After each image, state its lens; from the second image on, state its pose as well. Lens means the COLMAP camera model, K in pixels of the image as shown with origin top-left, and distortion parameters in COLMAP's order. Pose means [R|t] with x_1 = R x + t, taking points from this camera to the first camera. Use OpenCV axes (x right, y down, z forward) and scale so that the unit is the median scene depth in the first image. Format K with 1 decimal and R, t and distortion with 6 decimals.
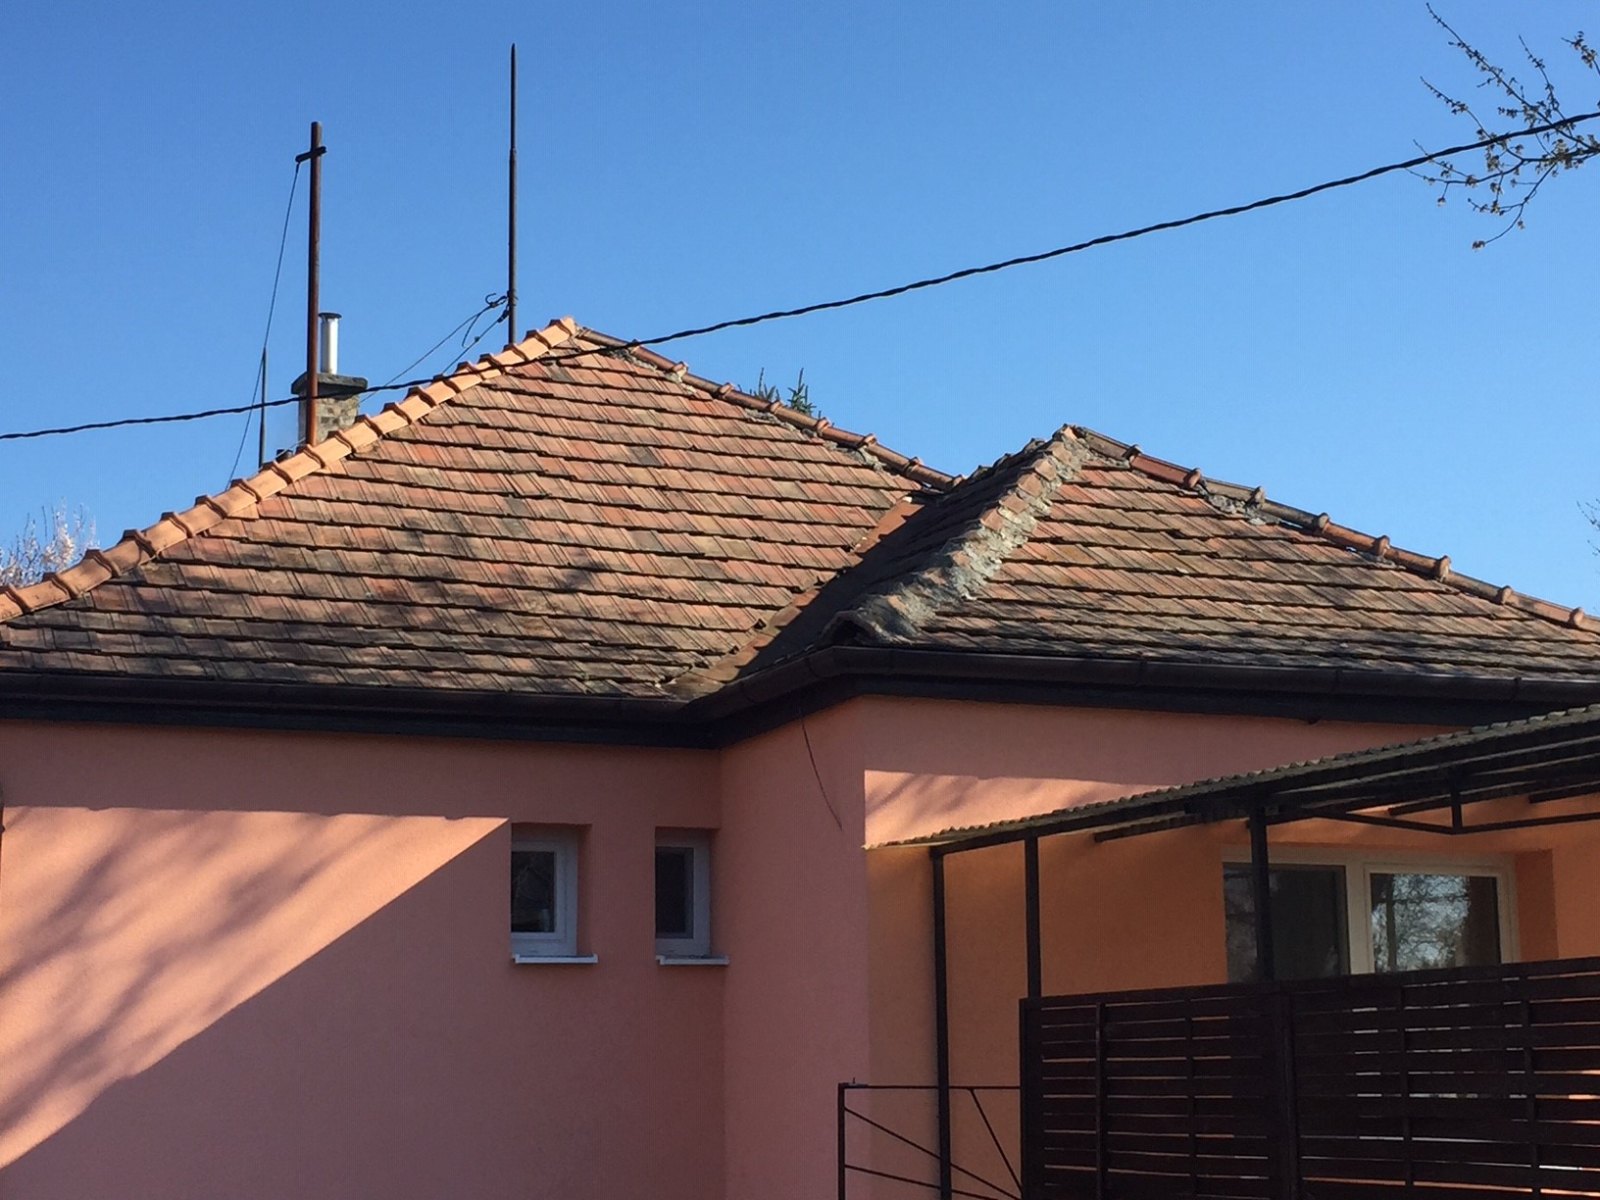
lens RADIAL K [[2619.1, 0, 800.0], [0, 2619.1, 600.0], [0, 0, 1]] dist [0.020732, 0.194673]
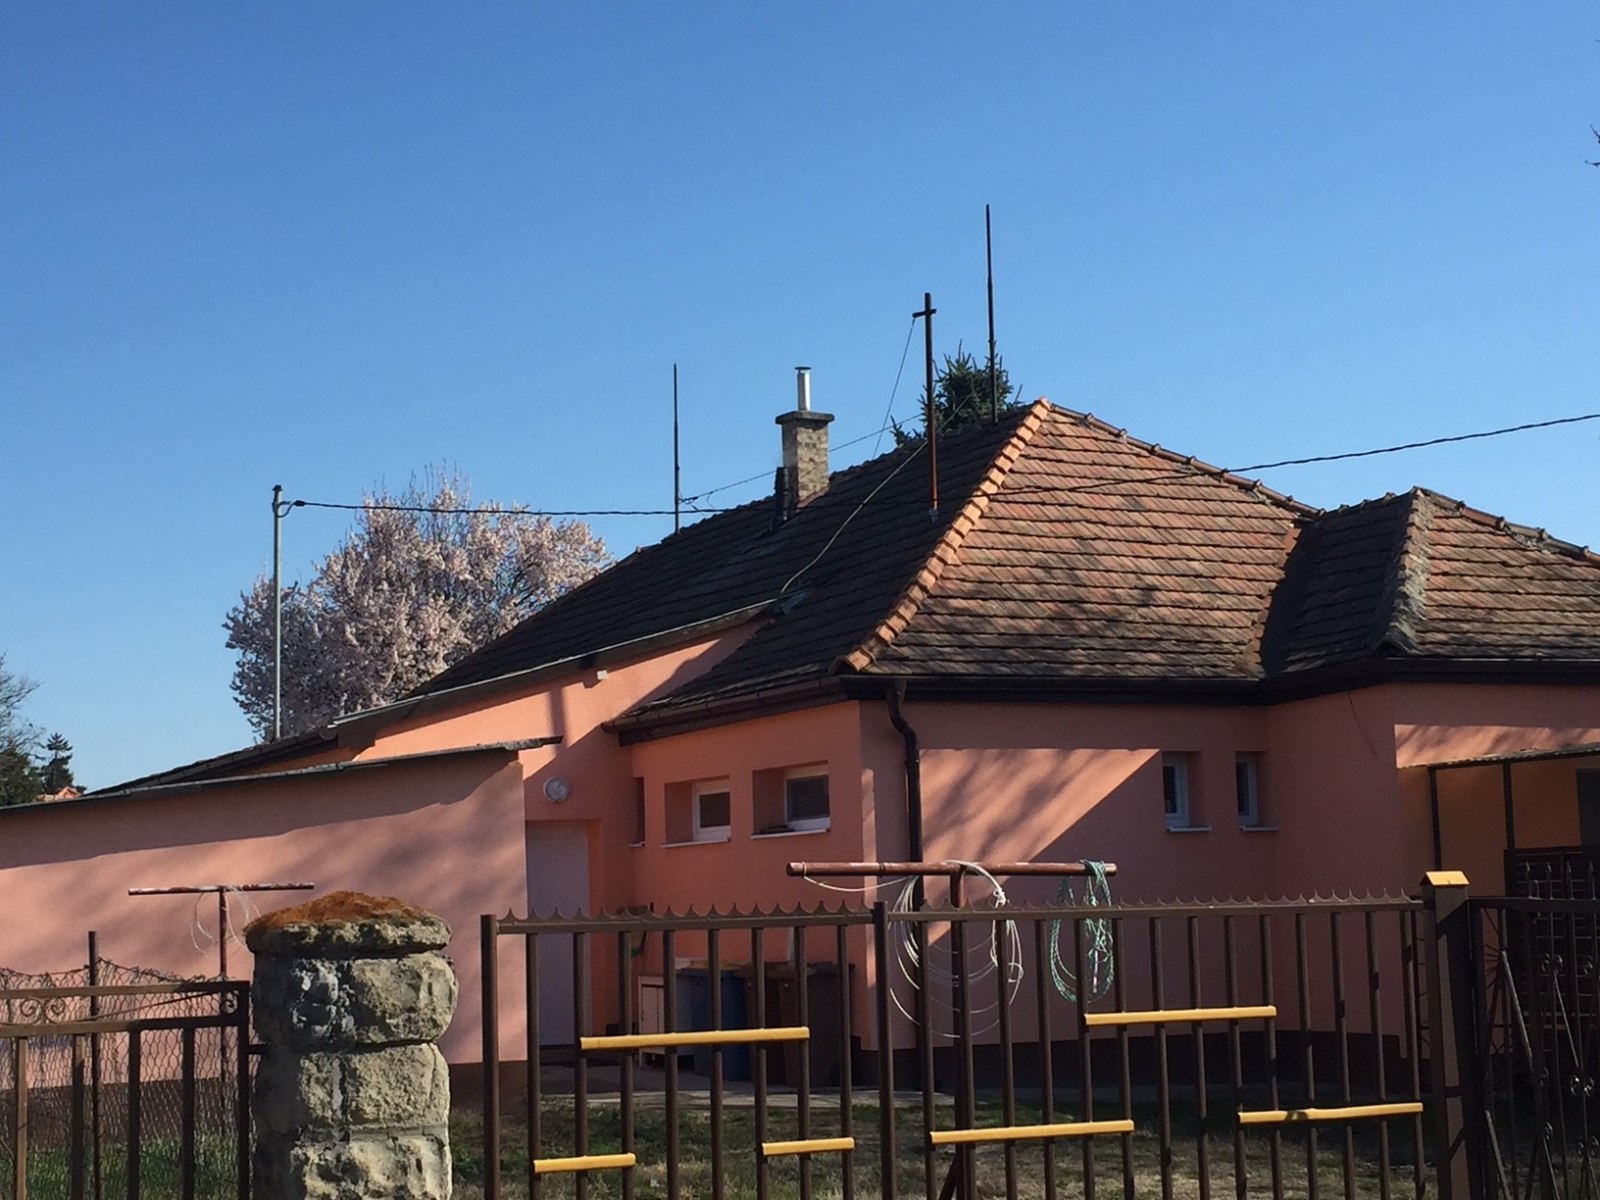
lens RADIAL K [[2619.1, 0, 800.0], [0, 2619.1, 600.0], [0, 0, 1]] dist [0.020732, 0.194673]
pose [[0.998996, -0.011655, 0.043254, -0.354166], [0.008945, 0.998016, 0.062329, -0.104765], [-0.043894, -0.061879, 0.997118, -0.596872]]
